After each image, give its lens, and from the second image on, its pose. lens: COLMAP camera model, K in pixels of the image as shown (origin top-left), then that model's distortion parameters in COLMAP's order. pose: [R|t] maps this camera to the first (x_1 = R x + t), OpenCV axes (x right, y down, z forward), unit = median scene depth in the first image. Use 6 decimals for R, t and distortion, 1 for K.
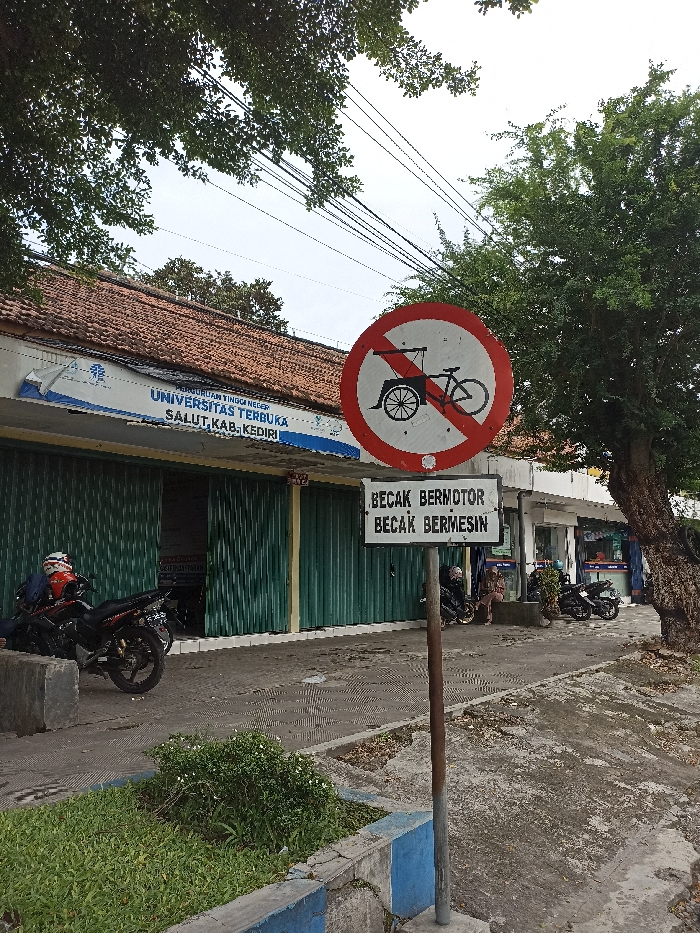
lens RADIAL K [[676.6, 0, 351.5], [0, 676.6, 467.7], [0, 0, 1]] dist [0.044484, -0.038343]
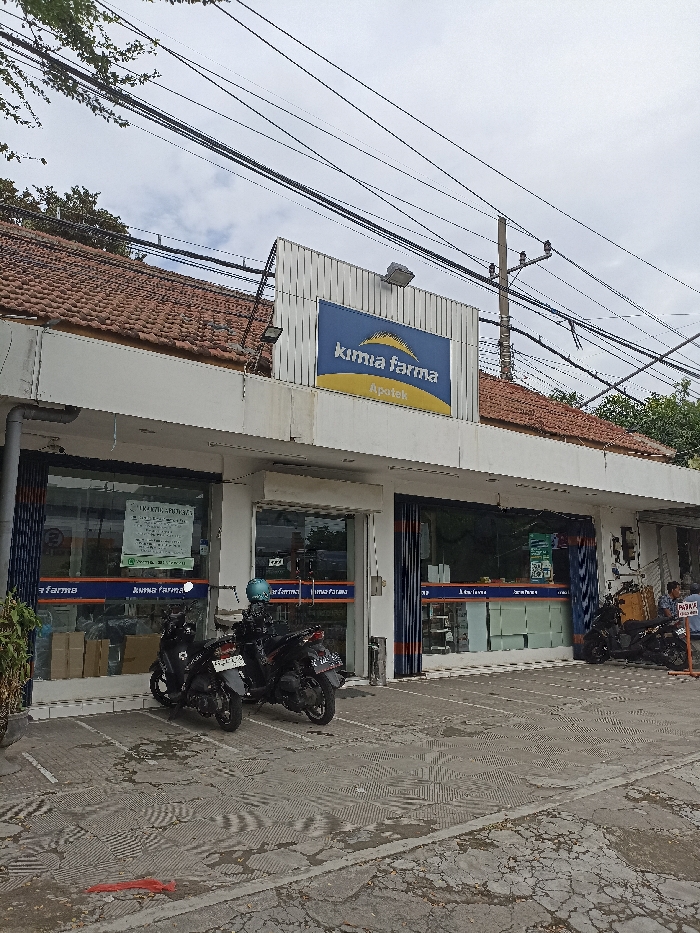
lens RADIAL K [[676.6, 0, 353.0], [0, 676.6, 469.5], [0, 0, 1]] dist [0.044484, -0.038343]
pose [[0.983424, -0.027938, -0.179153, 0.353055], [0.023605, 0.999376, -0.026274, 0.059772], [0.179776, 0.021610, 0.983470, 0.444675]]
